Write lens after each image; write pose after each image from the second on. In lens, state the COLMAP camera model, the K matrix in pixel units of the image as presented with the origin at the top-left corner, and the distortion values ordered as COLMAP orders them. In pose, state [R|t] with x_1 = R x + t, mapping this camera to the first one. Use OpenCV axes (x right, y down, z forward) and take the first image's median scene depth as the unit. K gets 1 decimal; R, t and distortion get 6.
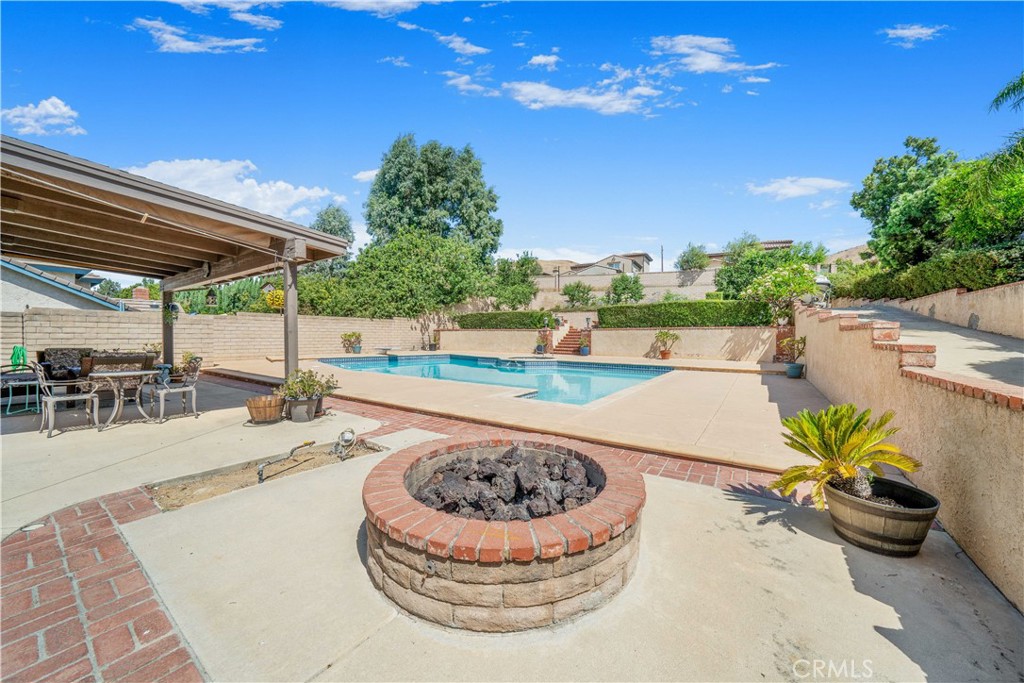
lens RADIAL K [[360.0, 0, 515.5], [0, 360.0, 342.9], [0, 0, 1]] dist [-0.015342, 0.000590]
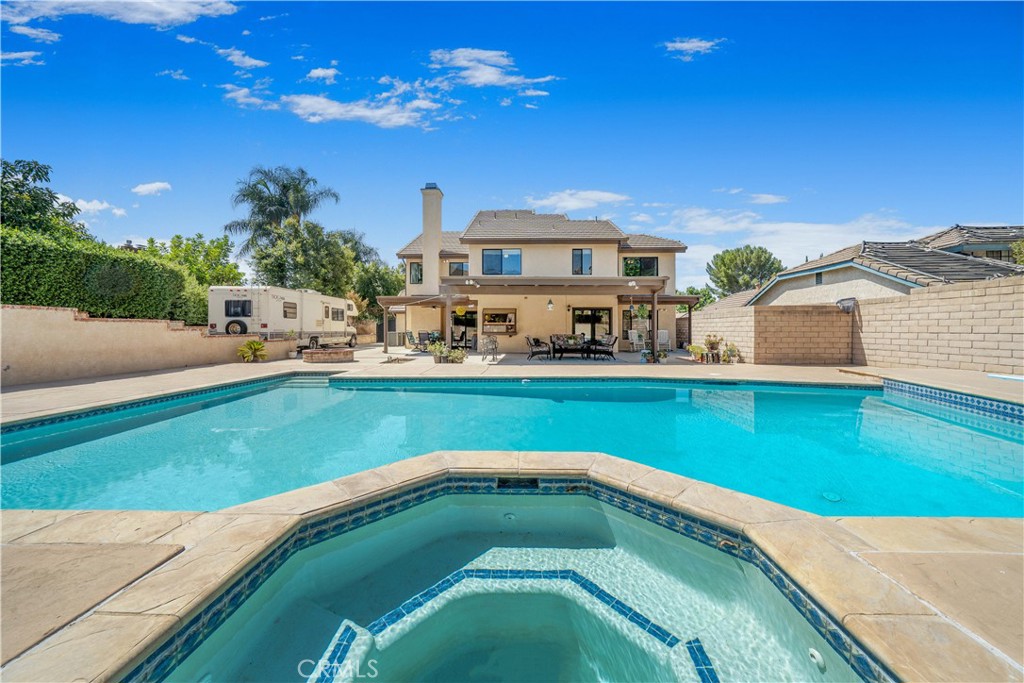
lens RADIAL K [[360.0, 0, 521.2], [0, 360.0, 332.8], [0, 0, 1]] dist [-0.015342, 0.000590]
pose [[-0.835508, 0.000018, -0.549478, 0.087085], [-0.011828, 0.999768, 0.018017, -0.016054], [0.549351, 0.021553, -0.835314, 1.170165]]
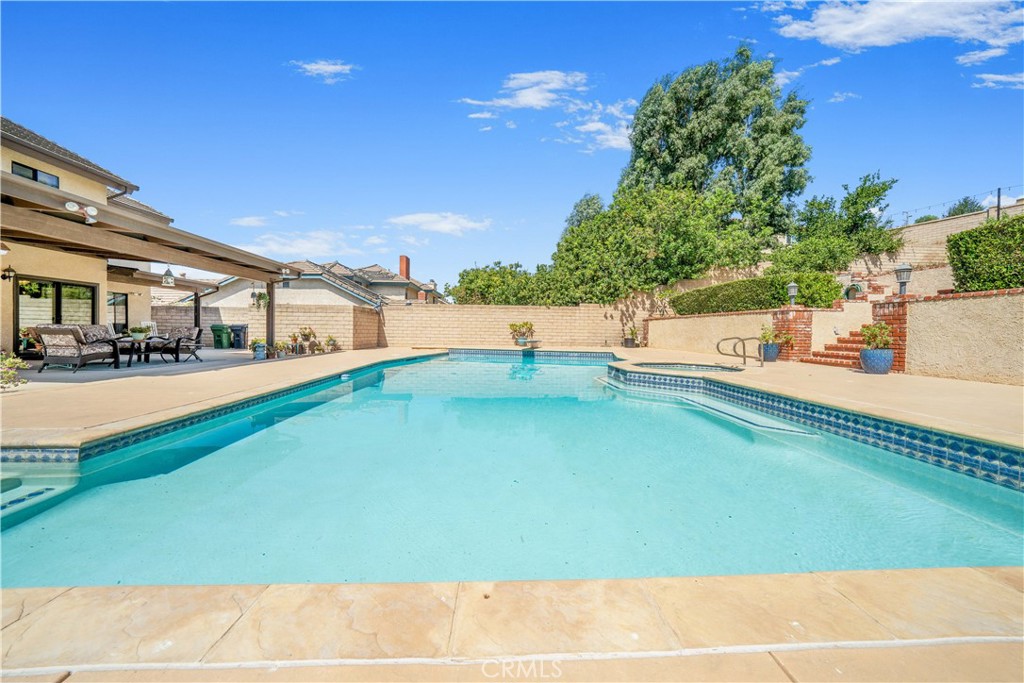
lens RADIAL K [[360.0, 0, 513.7], [0, 360.0, 332.4], [0, 0, 1]] dist [-0.015342, 0.000590]
pose [[0.604977, 0.004580, -0.796230, 0.305791], [-0.025195, 0.999593, -0.013394, 0.009642], [0.795845, 0.028164, 0.604846, 0.593079]]
